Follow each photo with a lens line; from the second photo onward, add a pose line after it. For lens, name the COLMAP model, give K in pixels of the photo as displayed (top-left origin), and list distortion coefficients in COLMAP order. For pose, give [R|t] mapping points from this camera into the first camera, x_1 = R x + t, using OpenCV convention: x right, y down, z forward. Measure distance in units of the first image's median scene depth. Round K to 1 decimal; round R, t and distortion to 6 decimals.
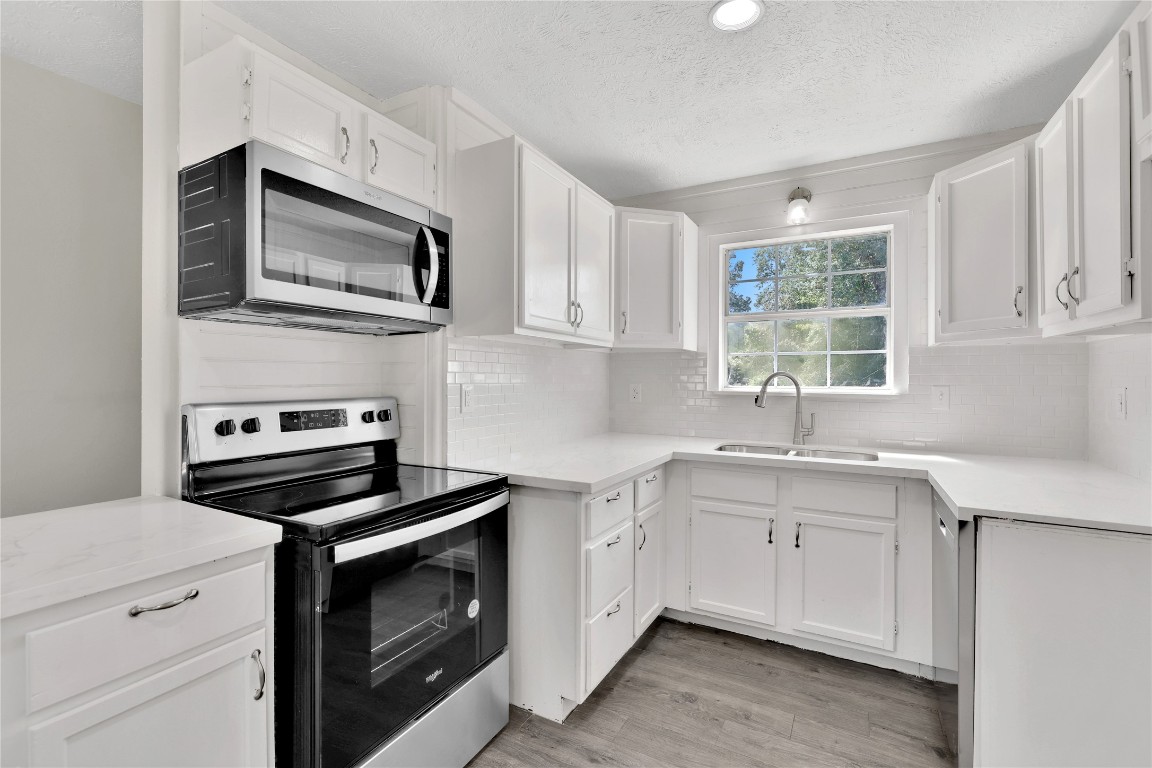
lens RADIAL K [[507.0, 0, 553.7], [0, 507.0, 377.5], [0, 0, 1]] dist [0.003652, 0.000687]
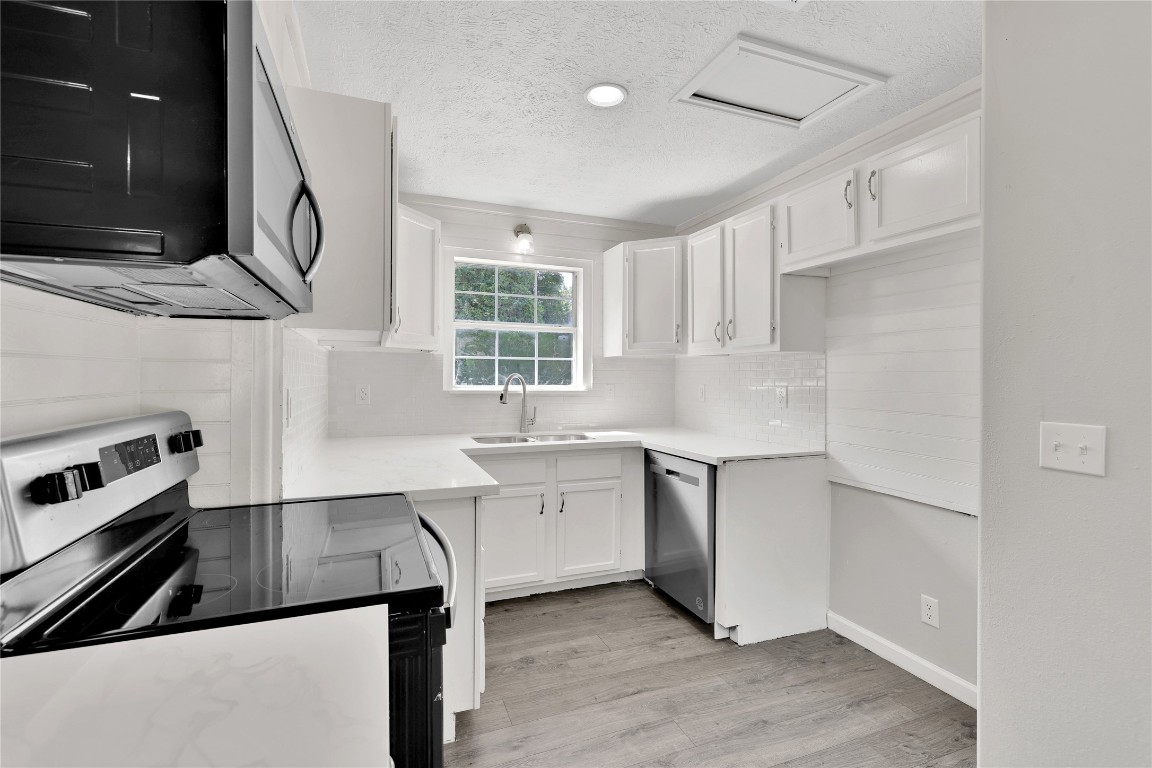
lens RADIAL K [[479.7, 0, 580.4], [0, 479.7, 375.8], [0, 0, 1]] dist [0.003125, 0.001924]
pose [[0.655430, 0.002068, 0.755253, -0.419768], [-0.002836, 0.999996, -0.000277, -0.008315], [-0.755251, -0.001960, 0.655433, 0.181977]]
